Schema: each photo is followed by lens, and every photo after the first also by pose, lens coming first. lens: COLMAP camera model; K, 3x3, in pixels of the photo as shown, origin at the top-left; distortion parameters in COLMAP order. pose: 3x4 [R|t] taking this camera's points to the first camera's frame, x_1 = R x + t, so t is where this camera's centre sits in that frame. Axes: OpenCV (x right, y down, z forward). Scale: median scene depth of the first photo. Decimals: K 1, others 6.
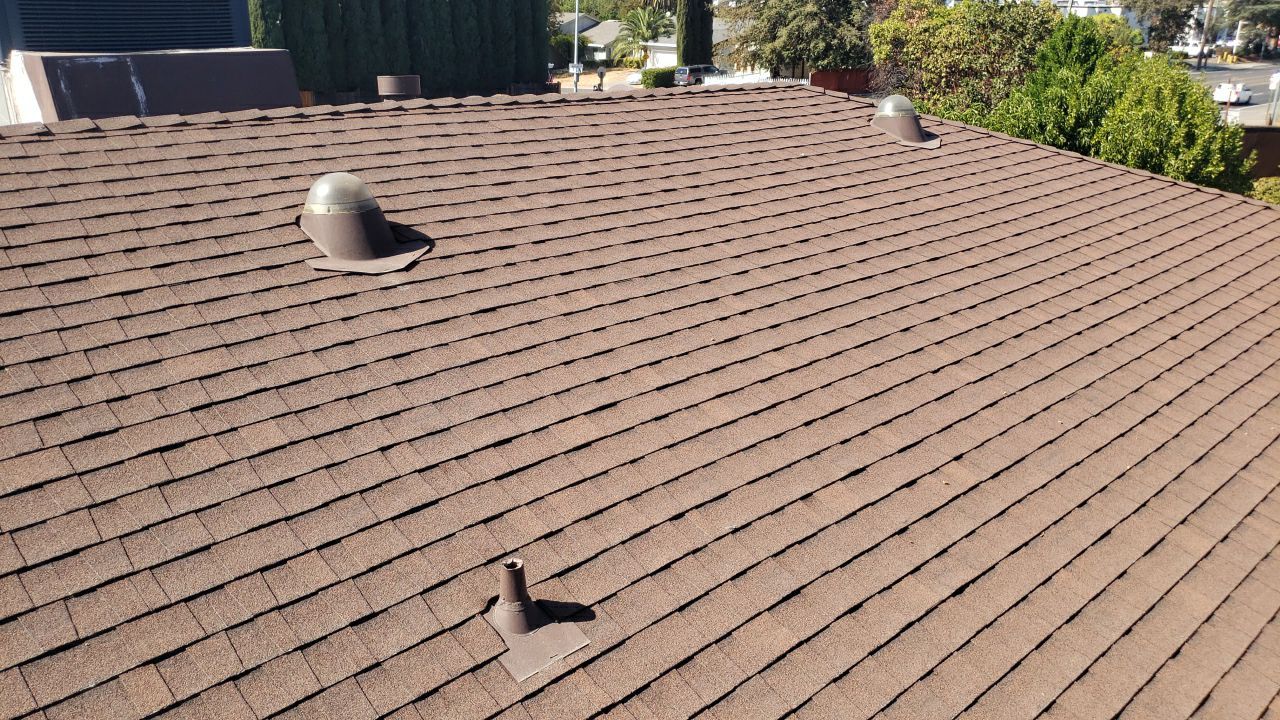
lens RADIAL K [[975.6, 0, 637.2], [0, 975.6, 304.7], [0, 0, 1]] dist [0.024753, -0.000482]
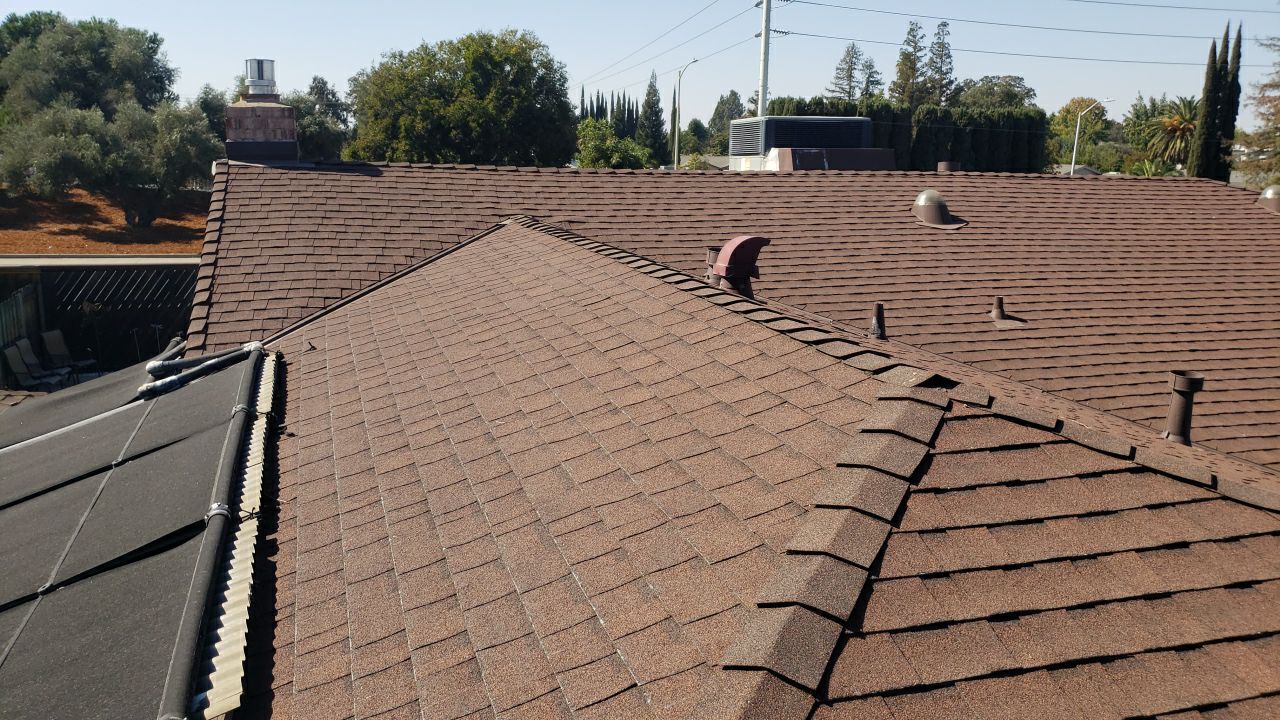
lens RADIAL K [[975.6, 0, 637.2], [0, 975.6, 304.7], [0, 0, 1]] dist [0.024753, -0.000482]
pose [[0.887031, 0.081571, -0.454448, 0.169900], [-0.148736, 0.982284, -0.114002, 0.542043], [0.437097, 0.168716, 0.883448, -1.423164]]
